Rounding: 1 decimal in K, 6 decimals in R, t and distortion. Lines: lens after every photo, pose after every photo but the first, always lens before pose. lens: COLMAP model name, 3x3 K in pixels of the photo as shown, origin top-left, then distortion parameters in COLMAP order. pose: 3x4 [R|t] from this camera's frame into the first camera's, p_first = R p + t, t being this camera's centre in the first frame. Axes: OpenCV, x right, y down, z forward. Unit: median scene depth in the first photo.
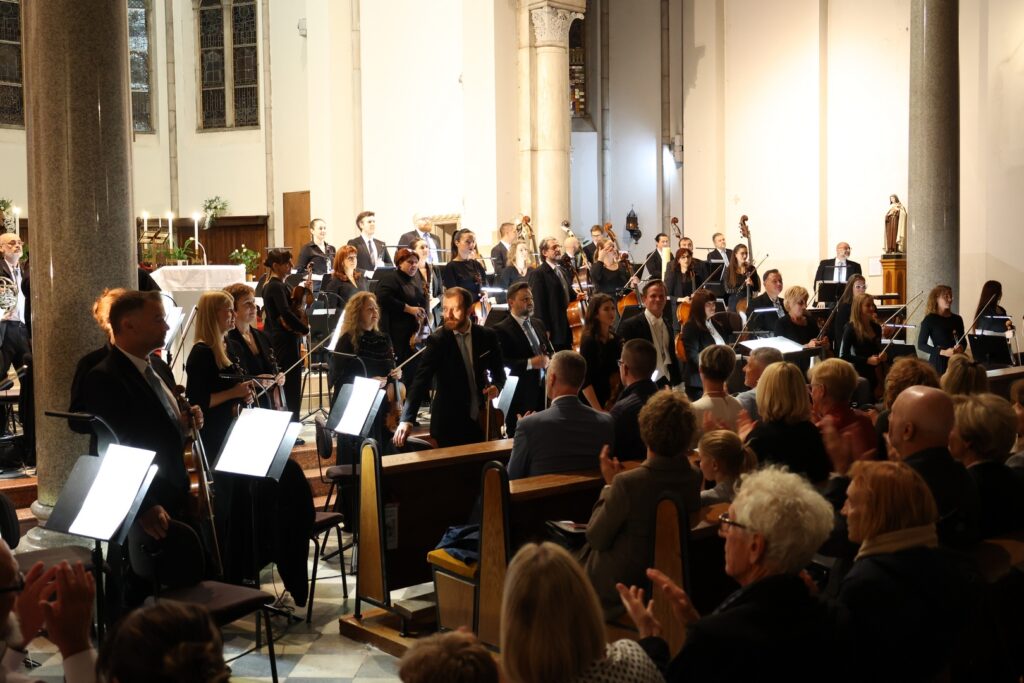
lens RADIAL K [[1108.1, 0, 512.0], [0, 1108.1, 341.5], [0, 0, 1]] dist [0.015107, -0.001213]
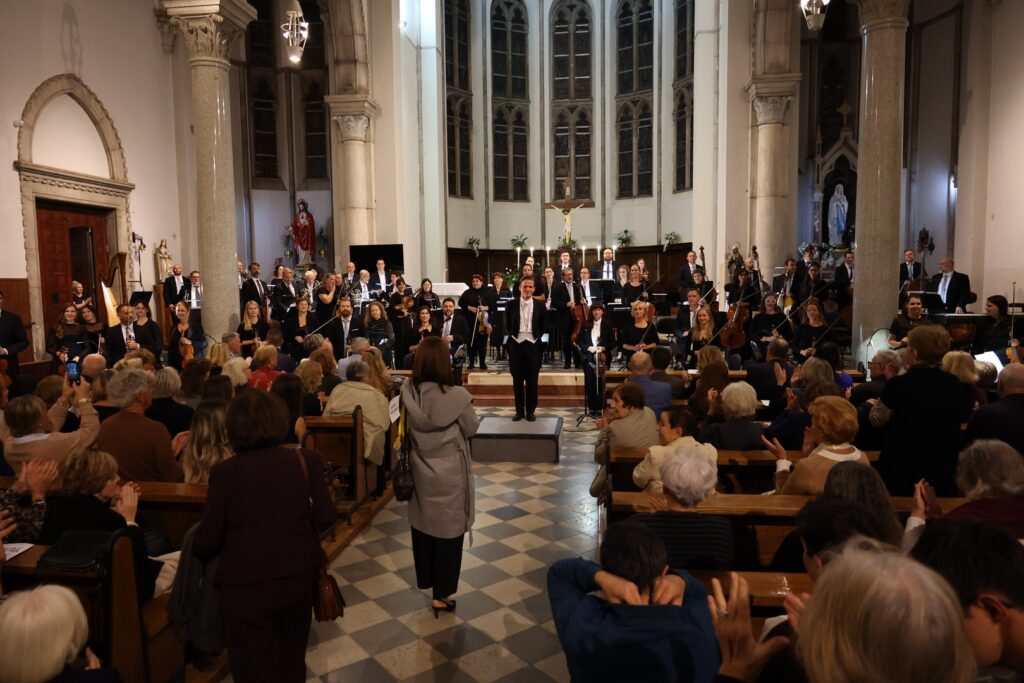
lens RADIAL K [[708.3, 0, 512.0], [0, 708.3, 341.5], [0, 0, 1]] dist [0.004231, 0.001829]
pose [[0.666515, 0.066726, -0.742500, 0.417514], [-0.034495, 0.997680, 0.058693, -0.021073], [0.744693, -0.013507, 0.667270, 0.106975]]
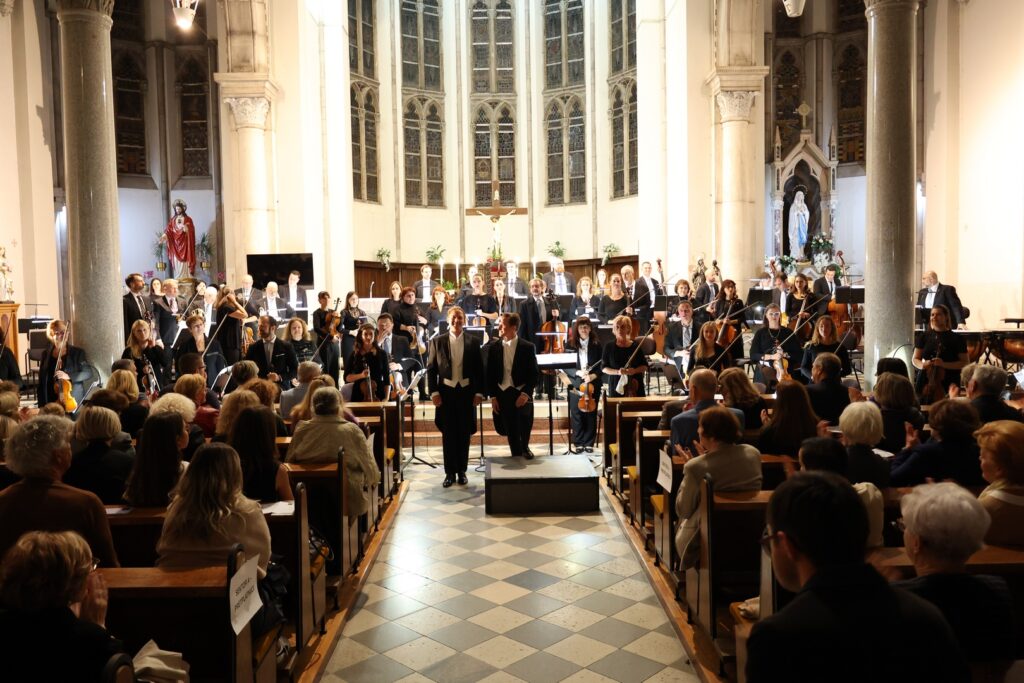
lens RADIAL K [[799.2, 0, 512.0], [0, 799.2, 341.5], [0, 0, 1]] dist [-0.010888, 0.007050]
pose [[0.763915, 0.031403, -0.644553, 0.359245], [-0.026496, 0.999499, 0.017293, -0.015351], [0.644773, 0.003868, 0.764364, 0.101466]]
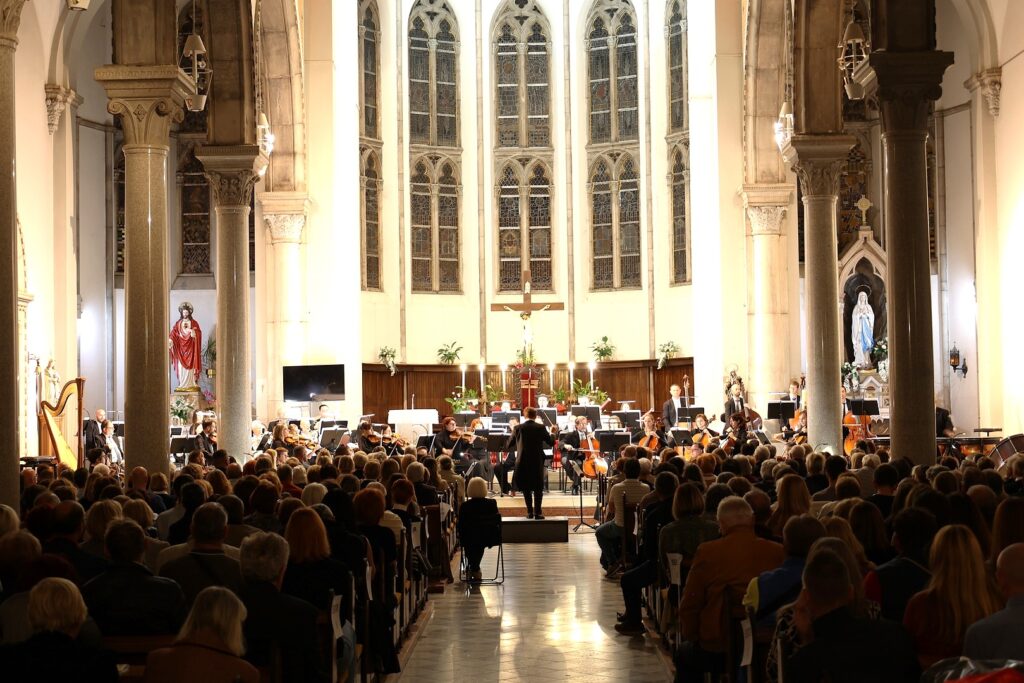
lens RADIAL K [[1750.0, 0, 512.0], [0, 1750.0, 341.5], [0, 0, 1]] dist [-0.000833, 0.029281]
pose [[0.746331, -0.026518, -0.665047, 0.947888], [-0.029850, 0.996867, -0.073248, 0.014571], [0.664905, 0.074519, 0.743201, -0.571240]]
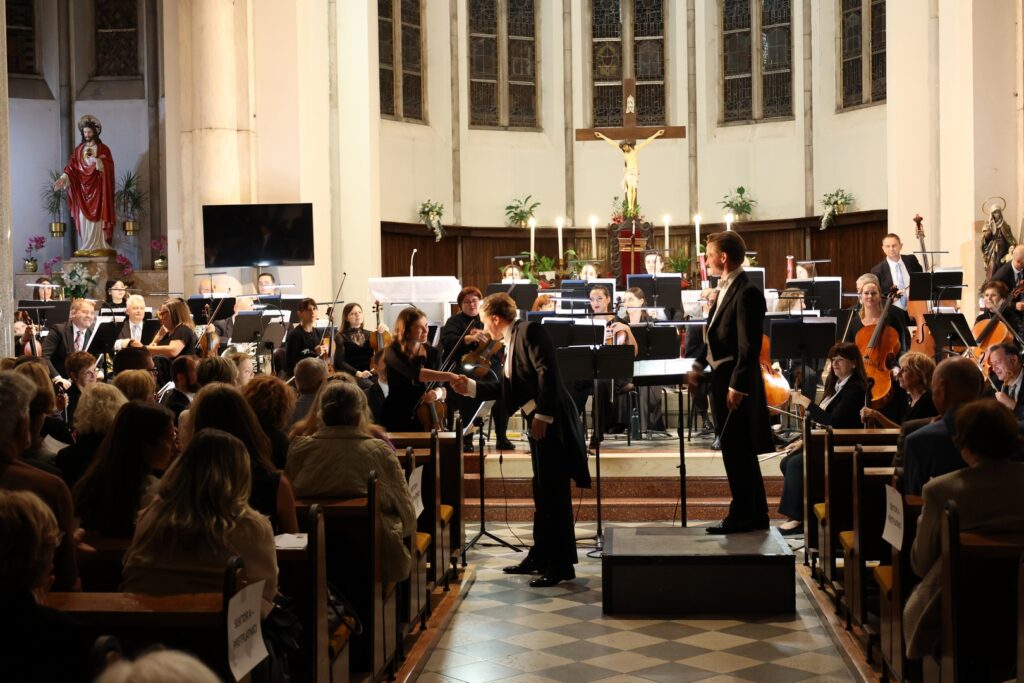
lens RADIAL K [[1468.7, 0, 512.0], [0, 1468.7, 341.5], [0, 0, 1]] dist [0.016523, 0.029759]
pose [[0.694304, 0.015276, -0.719520, 0.387858], [-0.030715, 0.999493, -0.008419, -0.000769], [0.719026, 0.027945, 0.694421, 0.074070]]
